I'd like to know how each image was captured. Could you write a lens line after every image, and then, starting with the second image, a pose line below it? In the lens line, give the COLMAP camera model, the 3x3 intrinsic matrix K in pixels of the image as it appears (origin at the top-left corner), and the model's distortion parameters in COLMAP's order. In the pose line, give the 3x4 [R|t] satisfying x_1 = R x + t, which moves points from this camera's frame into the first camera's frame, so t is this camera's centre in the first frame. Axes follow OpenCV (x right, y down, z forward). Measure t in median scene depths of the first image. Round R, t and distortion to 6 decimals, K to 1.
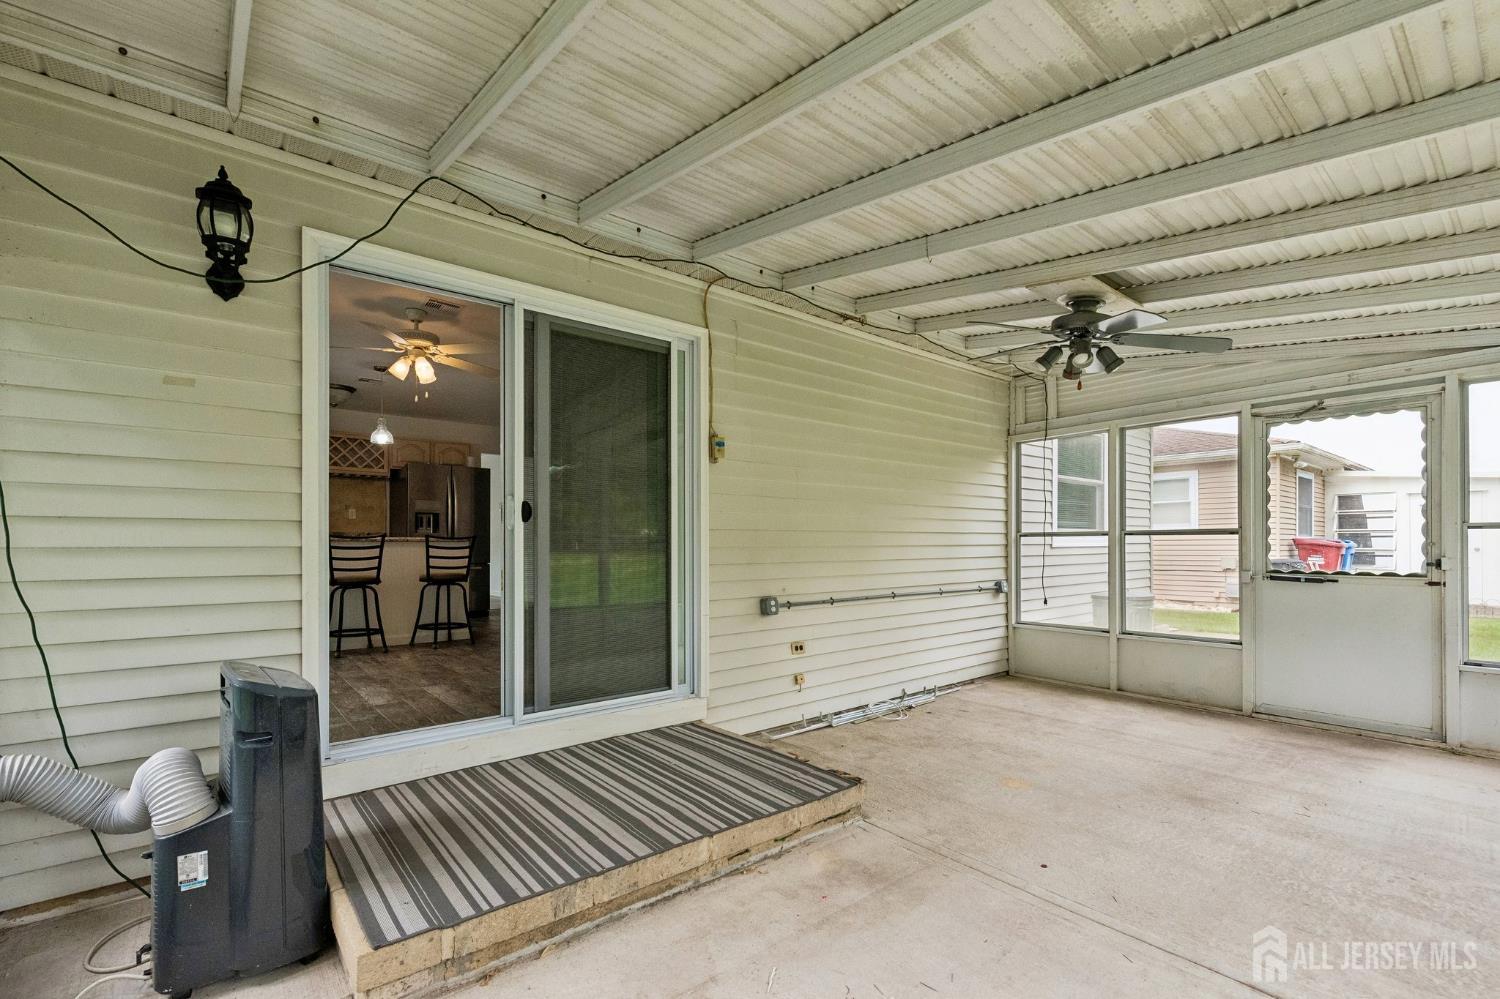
lens RADIAL K [[660.2, 0, 748.2], [0, 660.2, 535.4], [0, 0, 1]] dist [-0.000667, 0.000190]
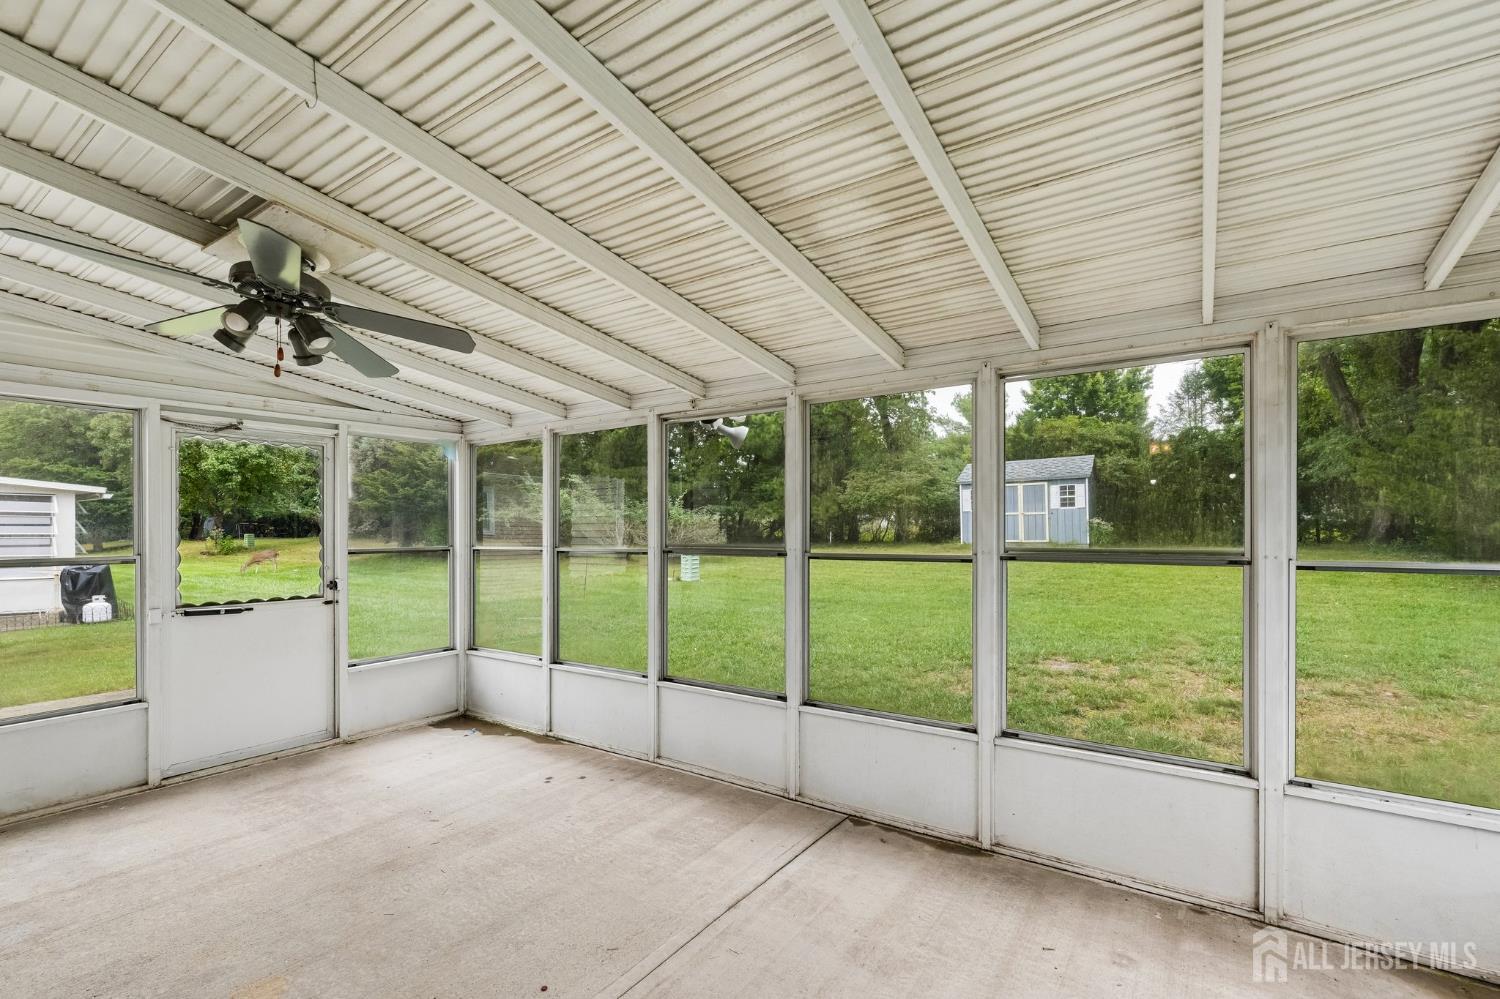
lens RADIAL K [[660.2, 0, 748.2], [0, 660.2, 535.4], [0, 0, 1]] dist [-0.000667, 0.000190]
pose [[-0.282325, -0.000975, 0.959318, -0.266129], [-0.003521, 0.999994, -0.000020, -0.045758], [-0.959312, -0.003383, -0.282327, 0.621084]]
